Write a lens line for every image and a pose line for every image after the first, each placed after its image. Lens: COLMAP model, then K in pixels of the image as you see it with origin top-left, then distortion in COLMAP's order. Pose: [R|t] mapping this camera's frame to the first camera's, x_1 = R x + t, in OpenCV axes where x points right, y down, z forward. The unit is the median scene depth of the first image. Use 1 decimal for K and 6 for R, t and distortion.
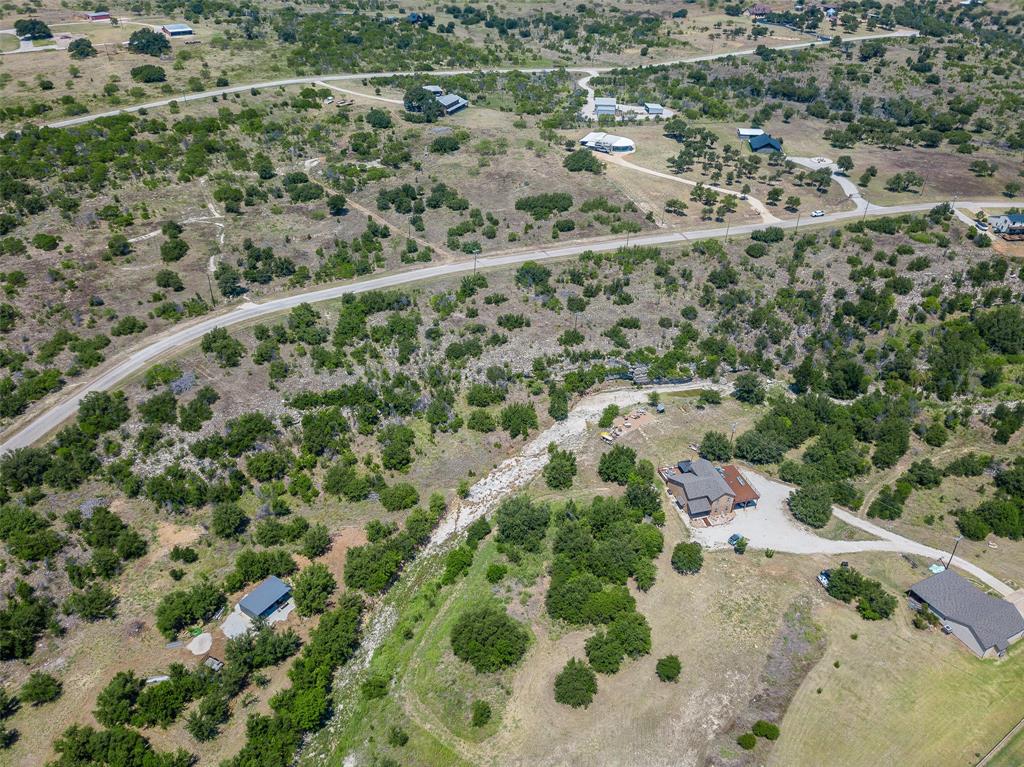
lens RADIAL K [[782.3, 0, 505.7], [0, 782.3, 385.0], [0, 0, 1]] dist [0.007201, -0.004303]
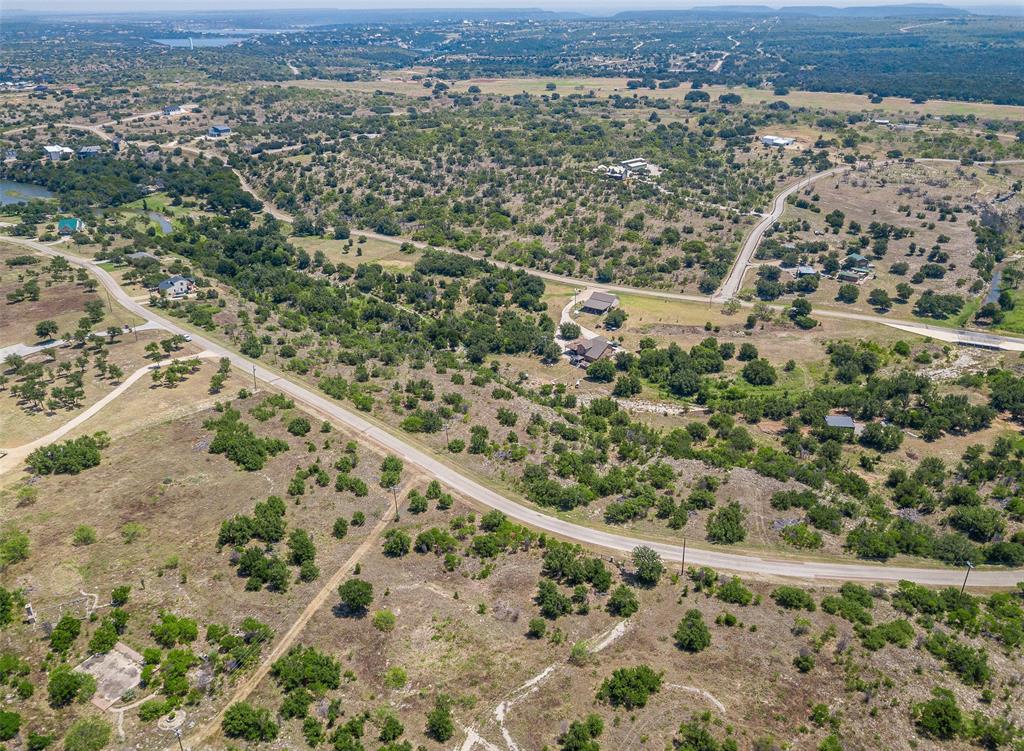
lens RADIAL K [[780.4, 0, 503.3], [0, 780.4, 374.1], [0, 0, 1]] dist [0.008163, -0.002488]
pose [[-0.485440, -0.383786, 0.785529, -0.724856], [0.492752, 0.622087, 0.608443, -0.693633], [-0.722179, 0.682434, -0.112875, 0.956487]]
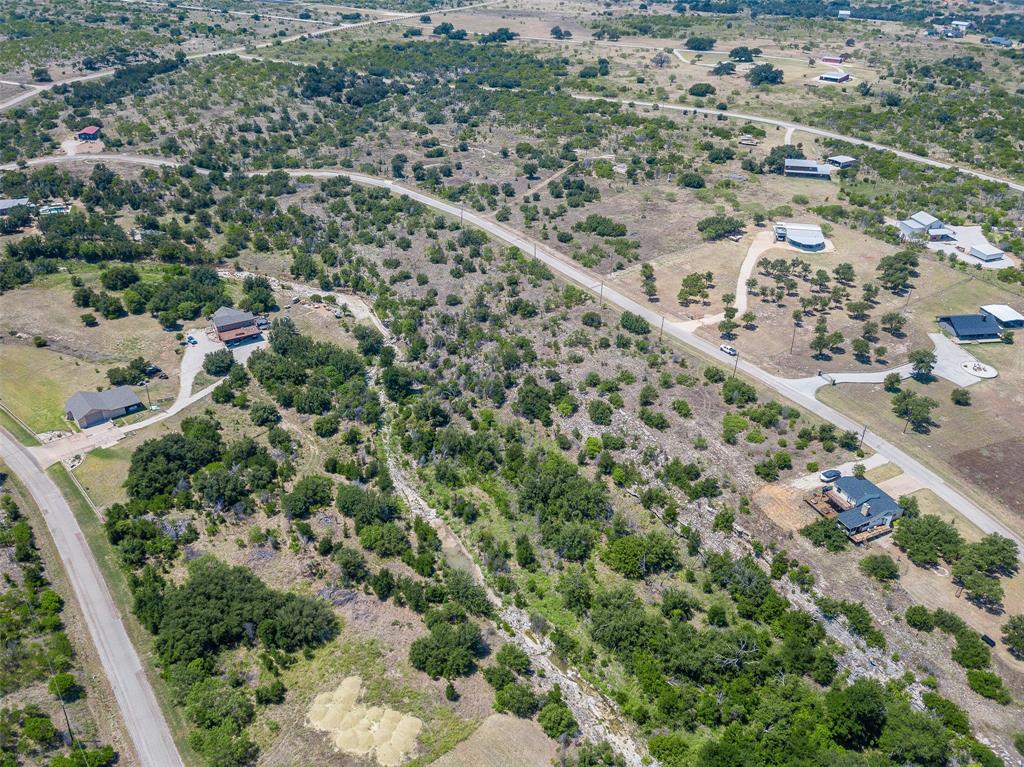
lens RADIAL K [[782.3, 0, 505.7], [0, 782.3, 385.0], [0, 0, 1]] dist [0.007201, -0.004303]
pose [[0.271609, 0.493965, -0.825971, 1.147288], [-0.554332, 0.781868, 0.285305, -0.330731], [0.786730, 0.380370, 0.486183, 0.504799]]
